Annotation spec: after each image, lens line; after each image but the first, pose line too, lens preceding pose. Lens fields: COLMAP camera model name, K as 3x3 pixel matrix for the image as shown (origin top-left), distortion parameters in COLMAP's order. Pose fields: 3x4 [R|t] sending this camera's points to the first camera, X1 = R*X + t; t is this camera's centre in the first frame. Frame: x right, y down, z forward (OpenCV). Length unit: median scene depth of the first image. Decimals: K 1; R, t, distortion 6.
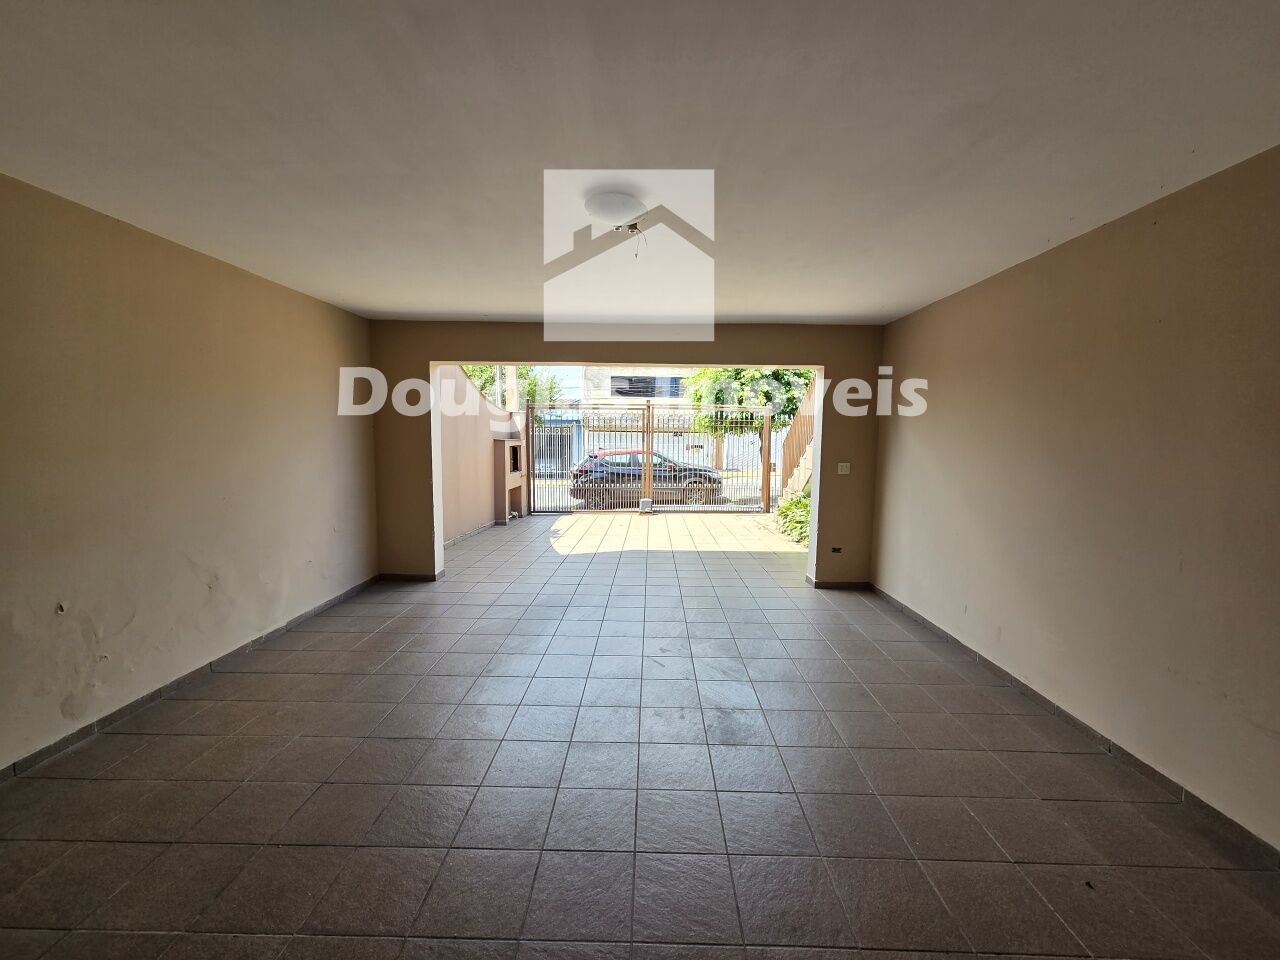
lens RADIAL K [[519.2, 0, 641.8], [0, 519.2, 492.9], [0, 0, 1]] dist [0.001834, 0.000196]
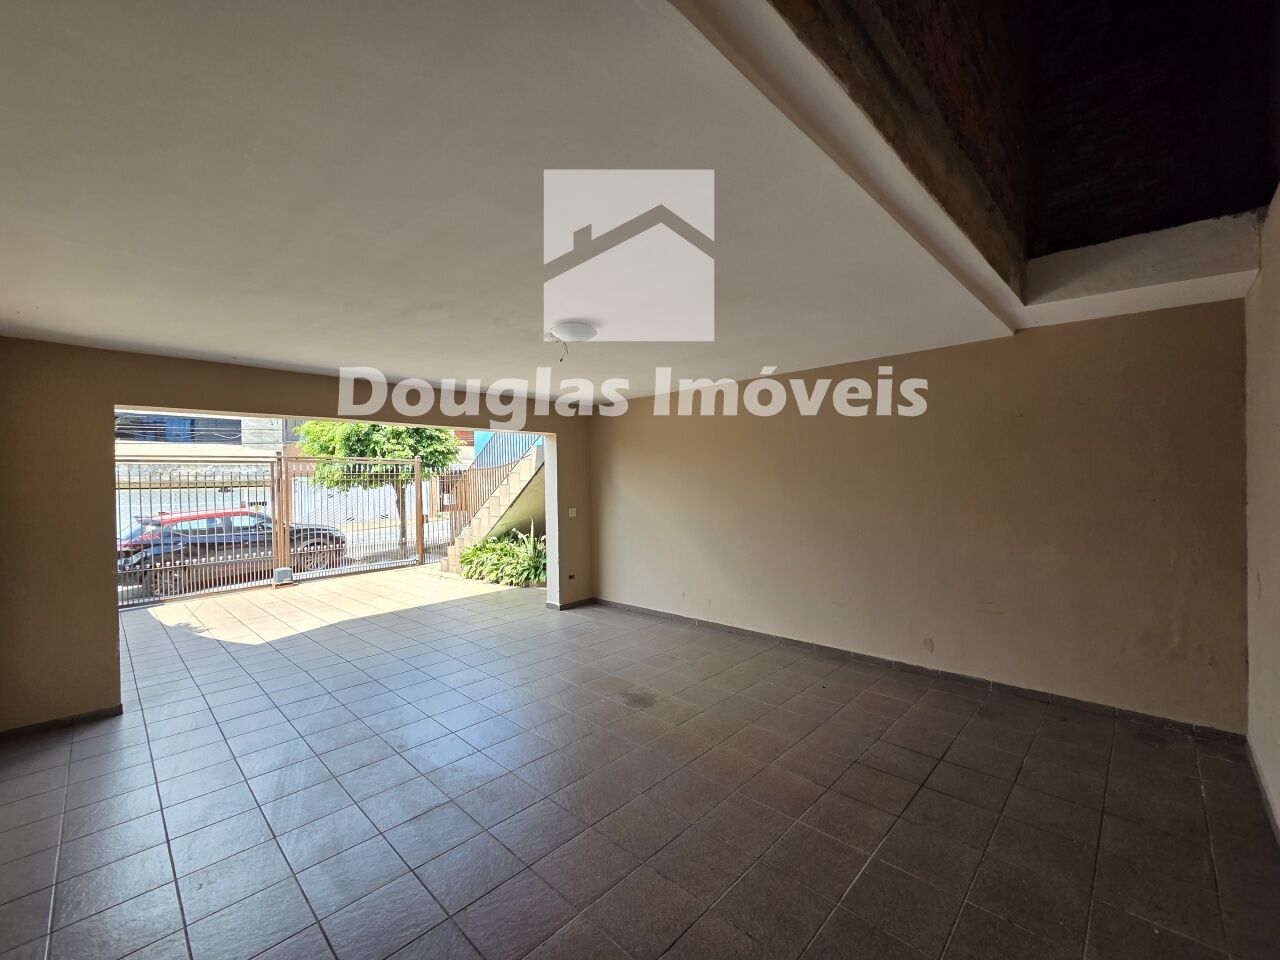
lens RADIAL K [[522.7, 0, 640.0], [0, 522.7, 480.0], [0, 0, 1]] dist [0.003863, 0.000055]
pose [[0.680414, -0.022700, 0.732476, -0.202422], [0.108040, 0.991705, -0.069627, -0.007902], [-0.724820, 0.126512, 0.677223, -0.008501]]
